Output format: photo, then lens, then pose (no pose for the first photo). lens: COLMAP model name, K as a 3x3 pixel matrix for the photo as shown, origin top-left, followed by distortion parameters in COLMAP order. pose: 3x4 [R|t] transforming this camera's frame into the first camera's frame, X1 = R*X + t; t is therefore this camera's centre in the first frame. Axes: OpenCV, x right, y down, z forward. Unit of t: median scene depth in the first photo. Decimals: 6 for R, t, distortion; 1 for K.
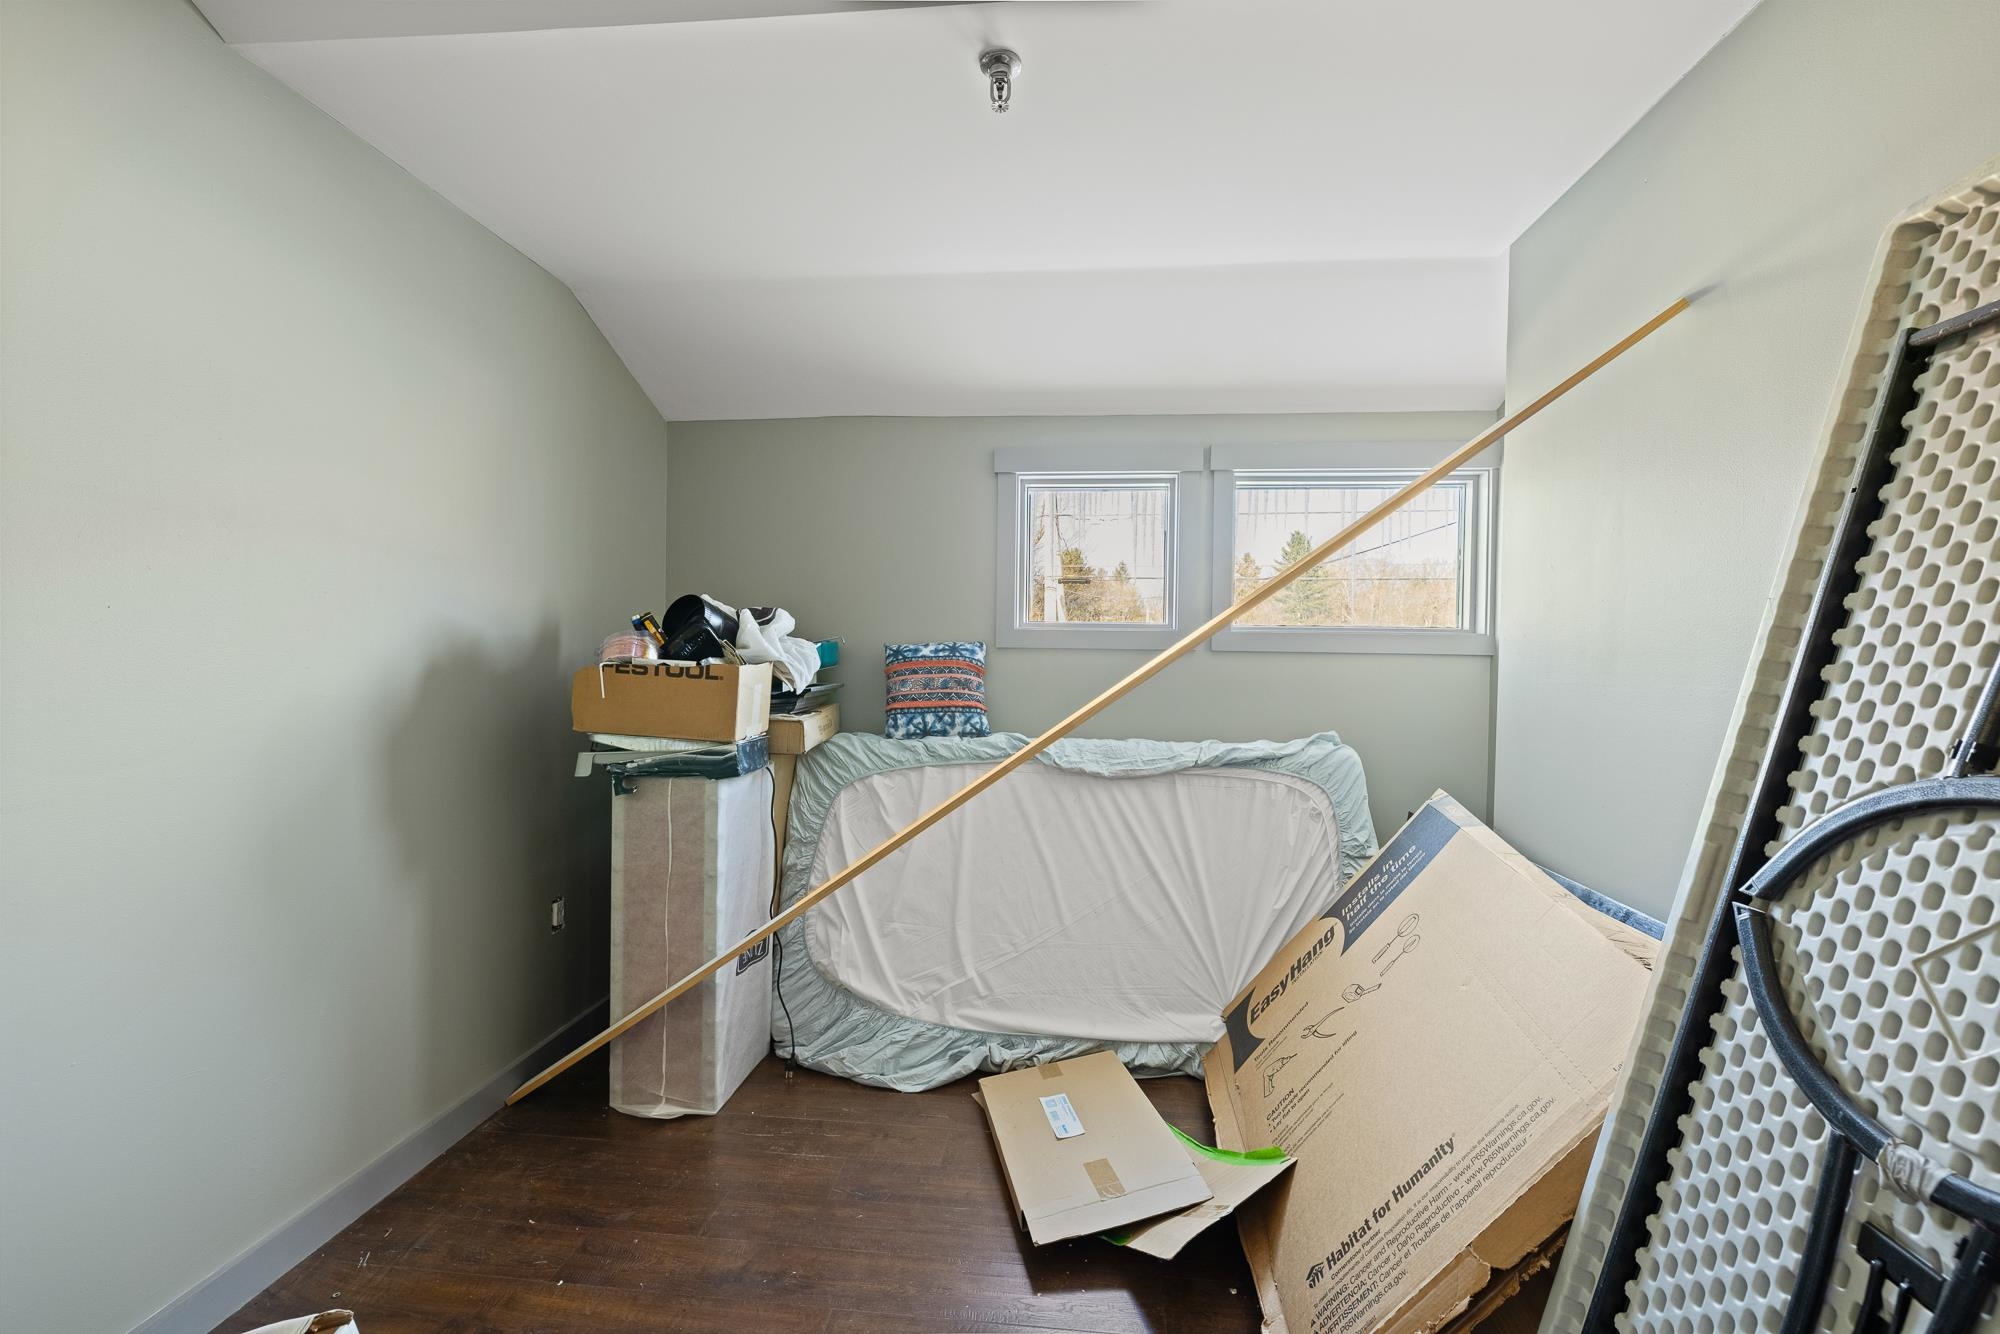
lens RADIAL K [[834.6, 0, 1000.3], [0, 834.6, 676.0], [0, 0, 1]] dist [0.001205, 0.000180]
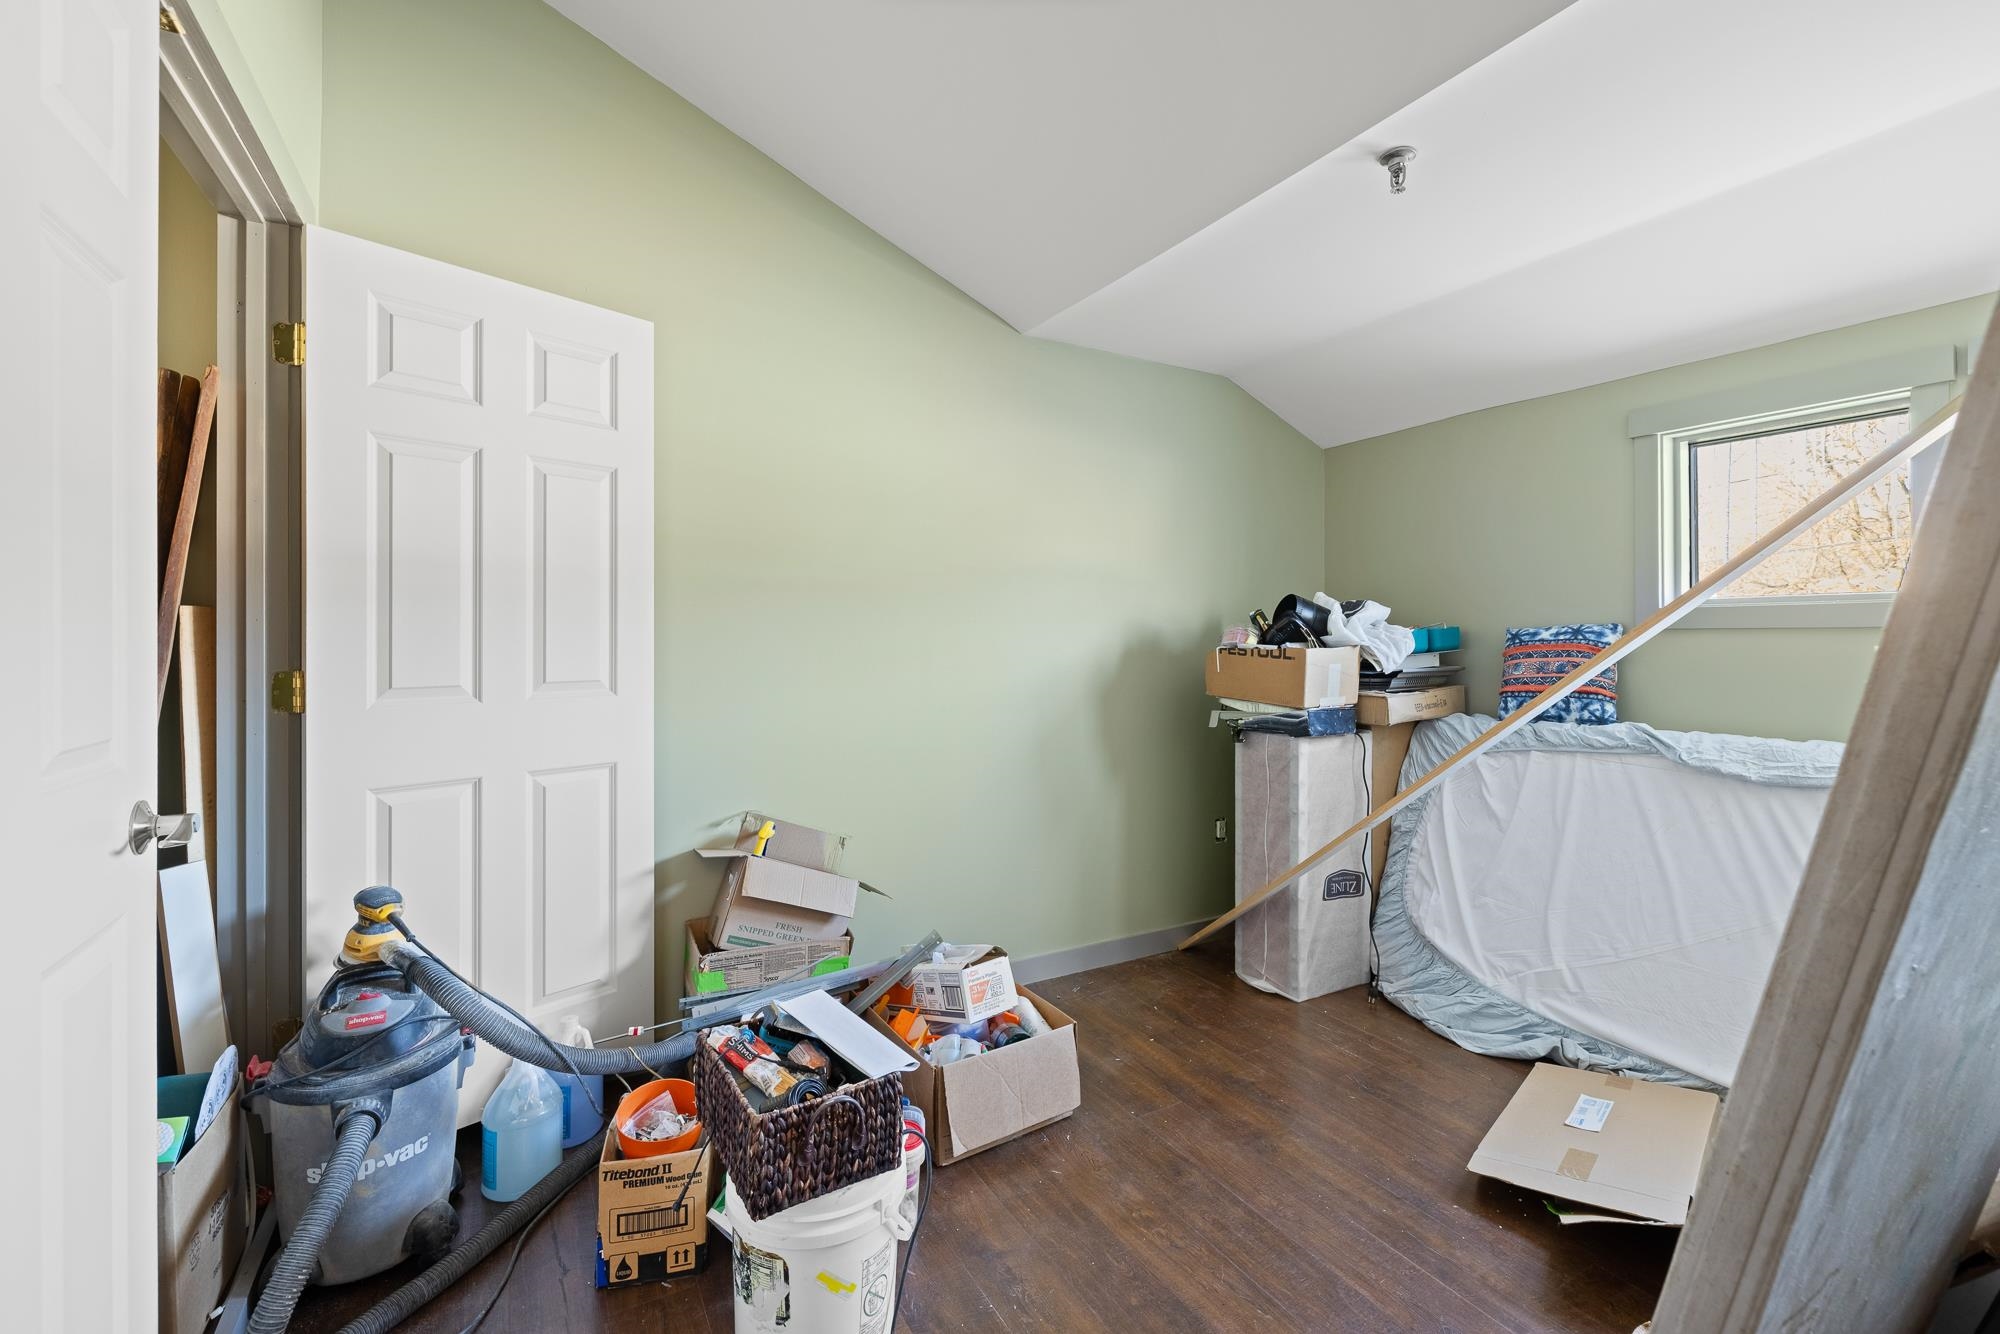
lens RADIAL K [[834.6, 0, 999.1], [0, 834.6, 651.1], [0, 0, 1]] dist [0.001205, 0.000180]
pose [[0.580201, -0.001007, -0.814473, 0.393944], [-0.011943, 0.999881, -0.009744, 0.008119], [0.814386, 0.015381, 0.580120, -0.106535]]
